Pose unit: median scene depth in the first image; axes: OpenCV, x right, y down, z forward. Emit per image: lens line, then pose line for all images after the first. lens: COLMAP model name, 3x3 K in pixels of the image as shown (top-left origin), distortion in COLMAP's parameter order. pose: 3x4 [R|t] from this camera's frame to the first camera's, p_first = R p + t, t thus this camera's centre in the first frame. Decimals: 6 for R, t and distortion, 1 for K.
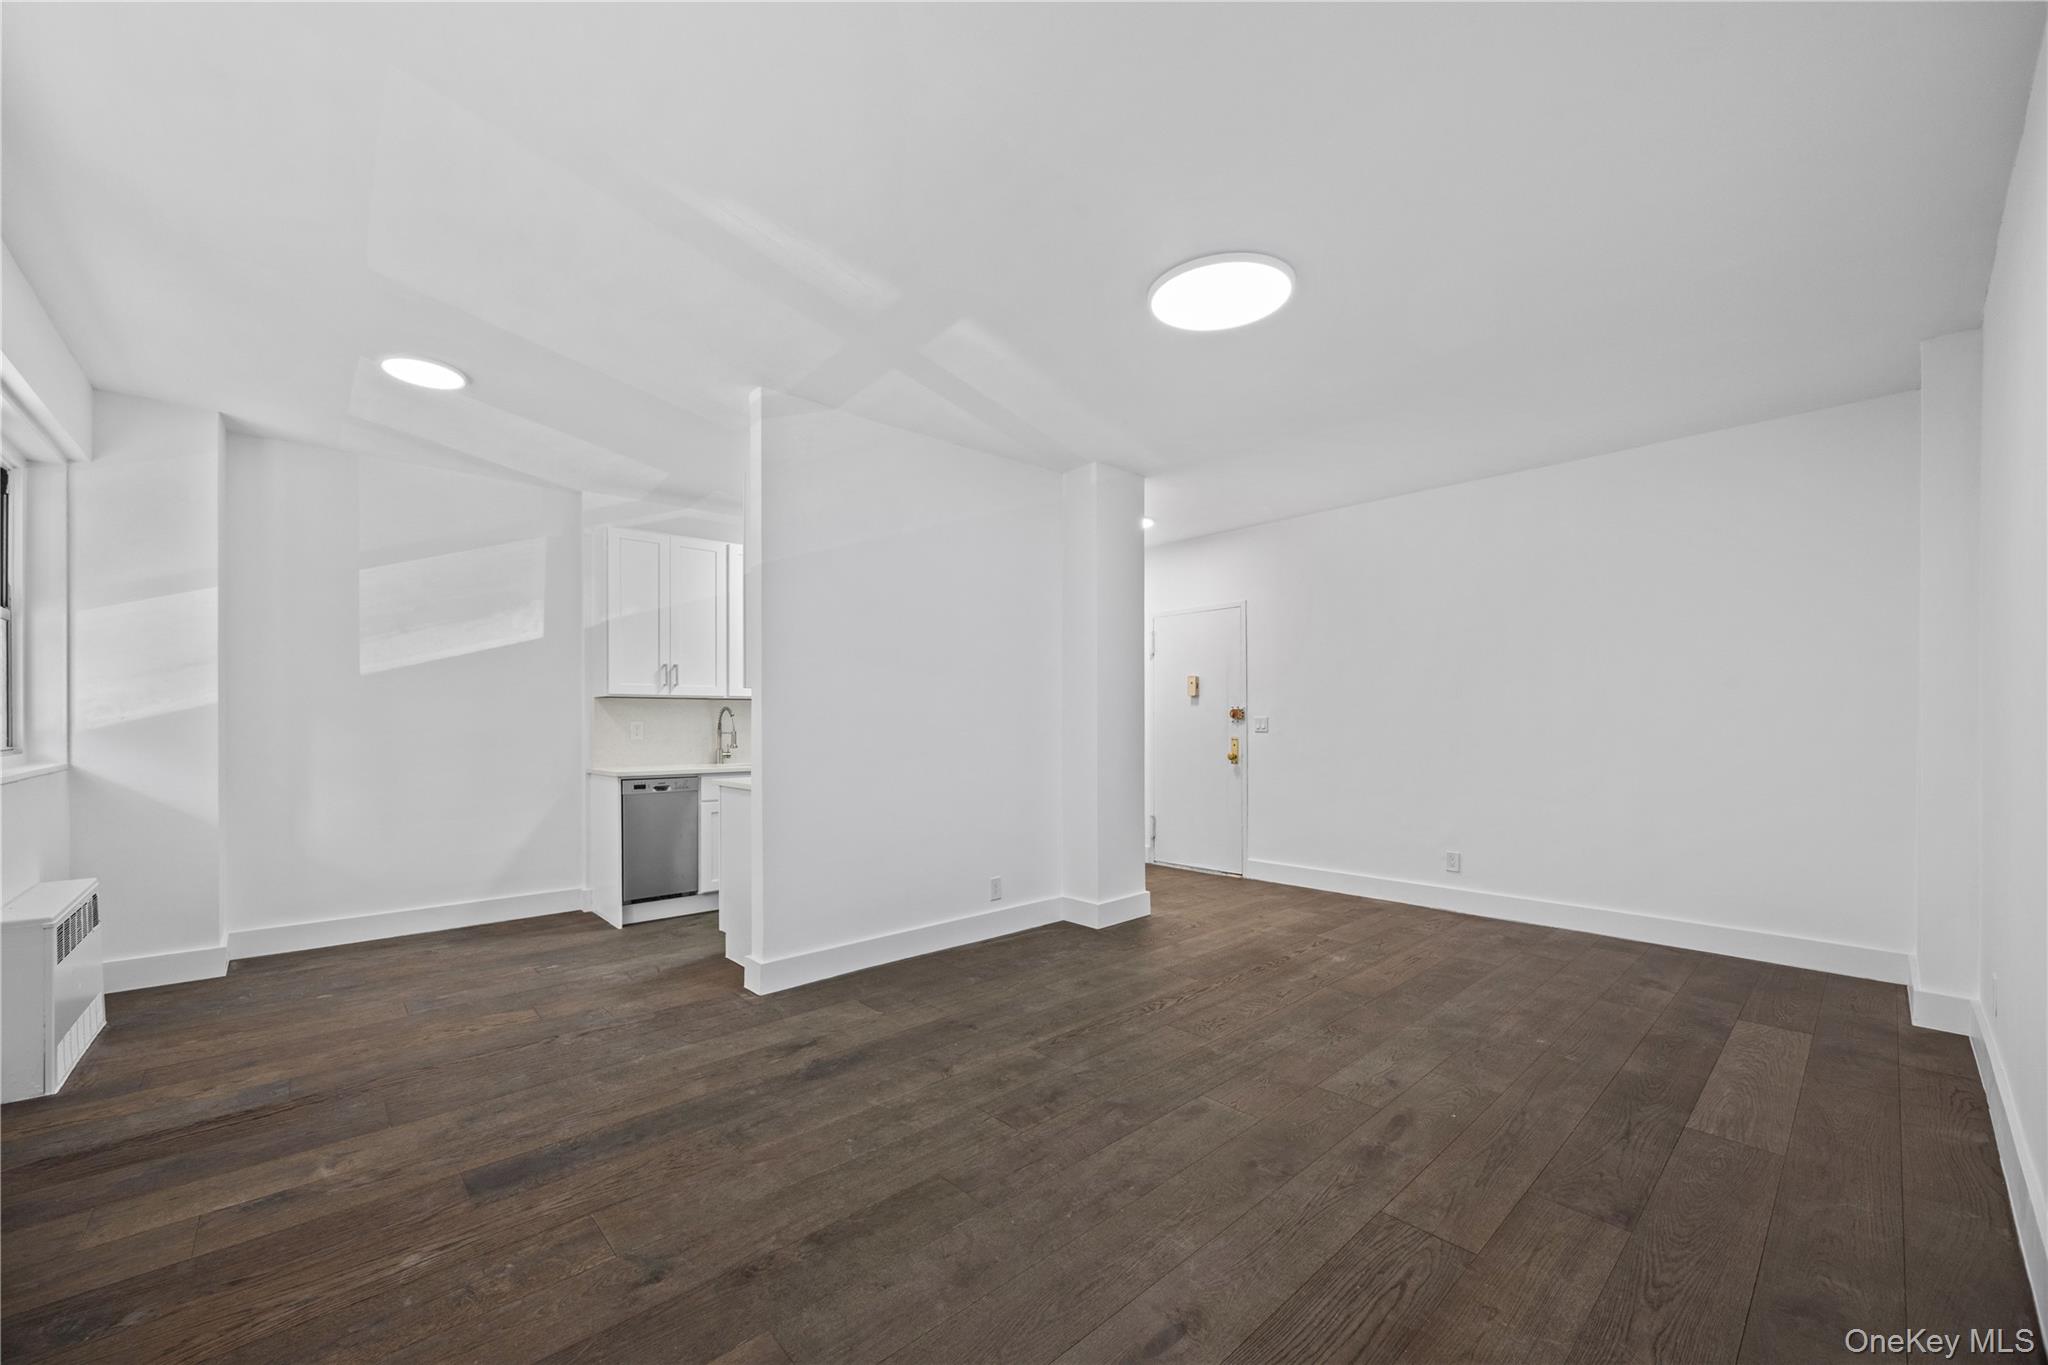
lens RADIAL K [[792.1, 0, 1008.5], [0, 792.1, 719.7], [0, 0, 1]] dist [-0.001539, 0.000409]
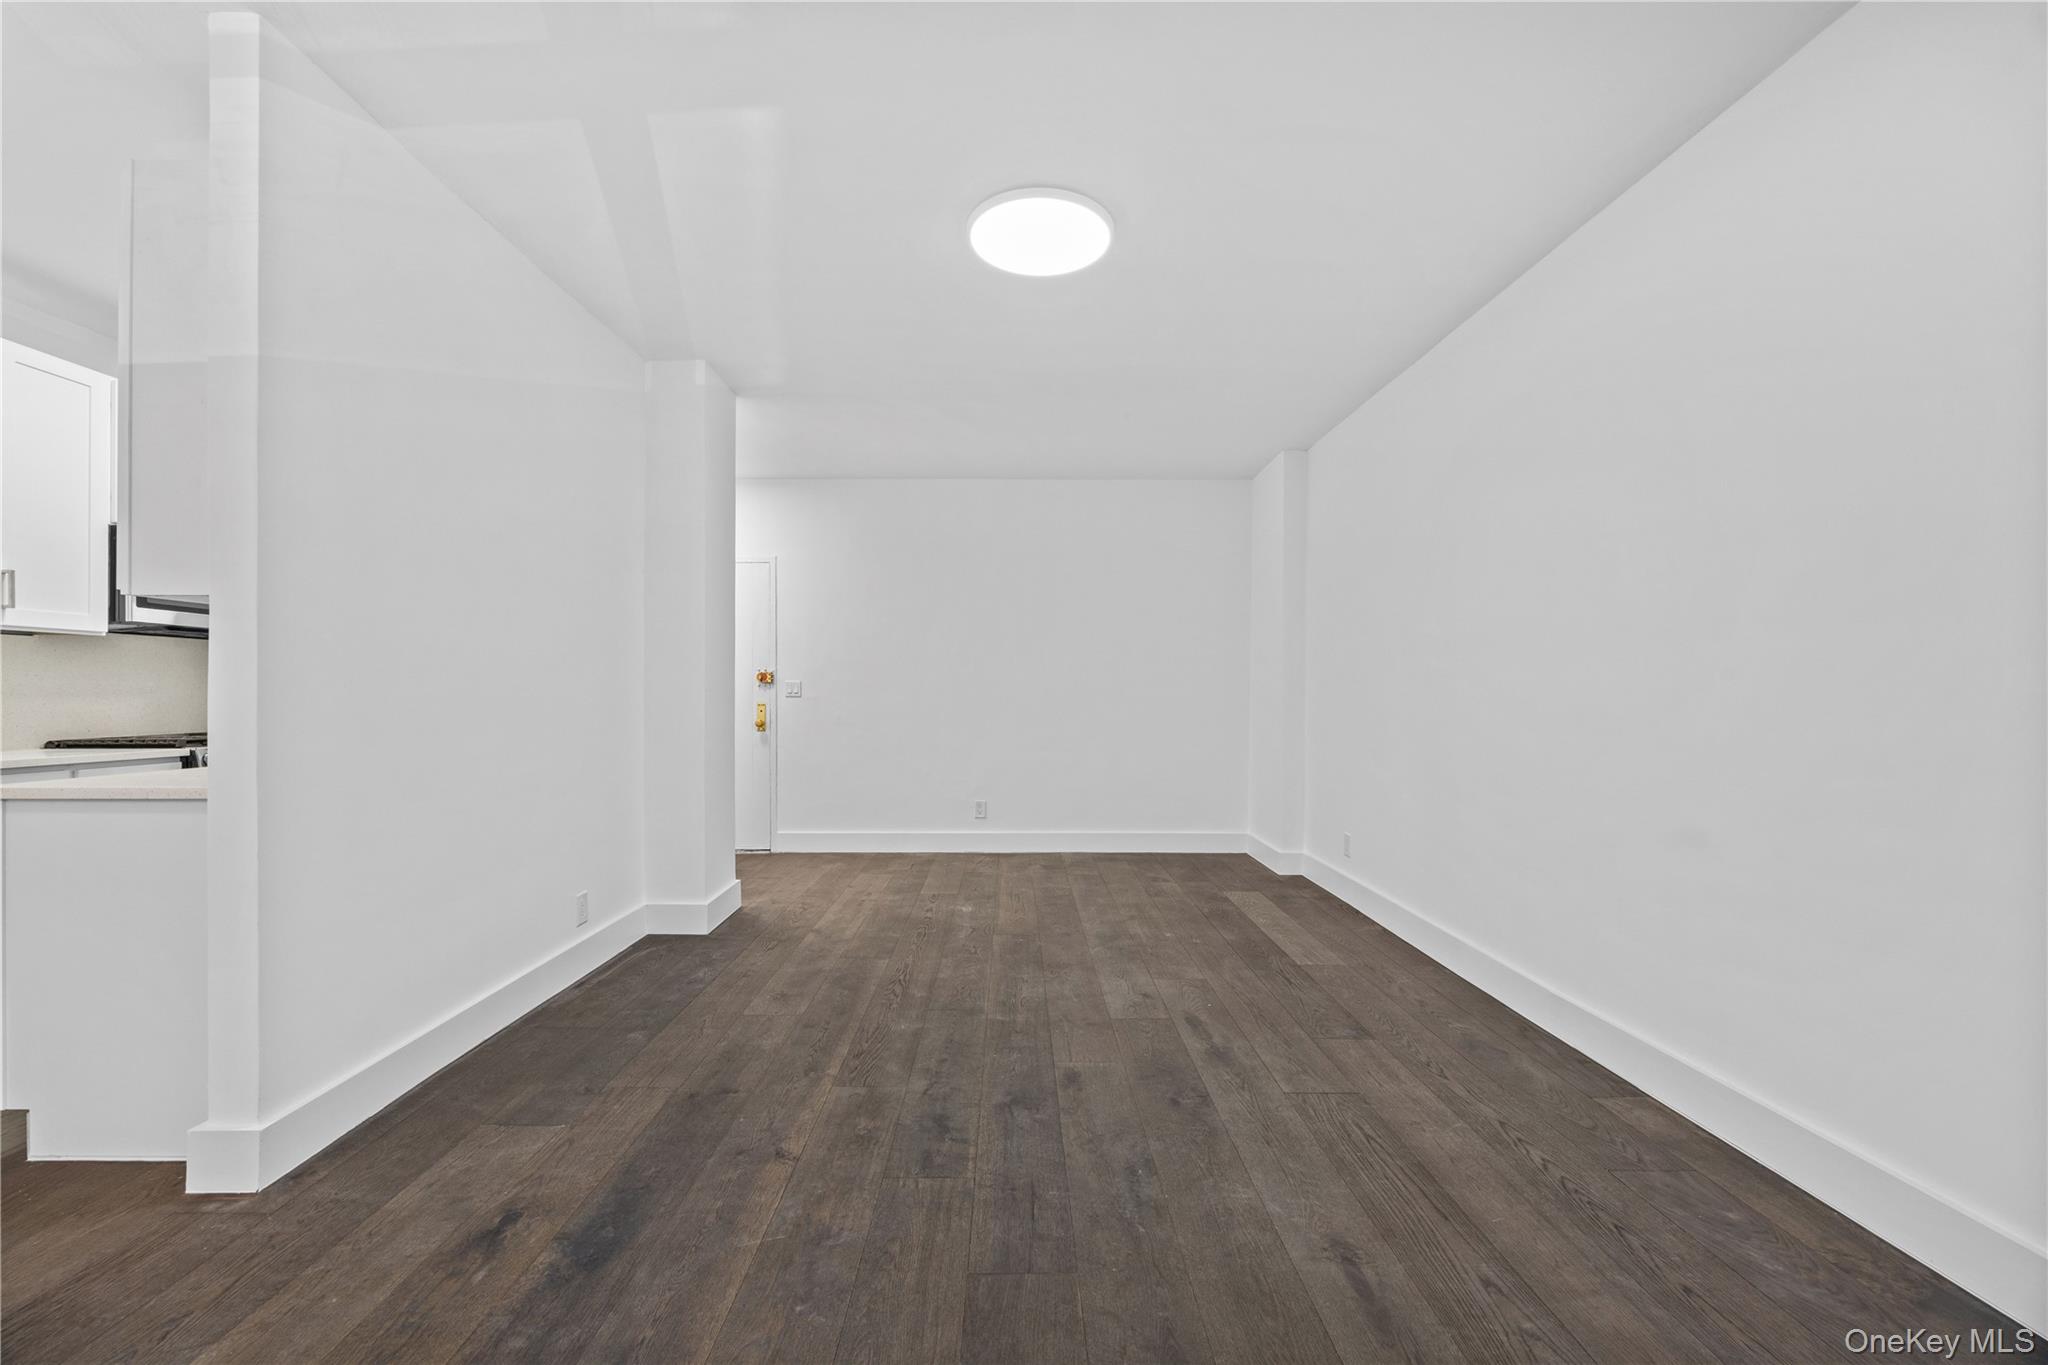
lens RADIAL K [[792.1, 0, 1011.4], [0, 792.1, 695.3], [0, 0, 1]] dist [-0.001539, 0.000409]
pose [[0.667555, 0.004847, 0.744545, -0.364937], [-0.005499, 0.999984, -0.001579, 0.023095], [-0.744540, -0.003040, 0.667571, 0.288097]]
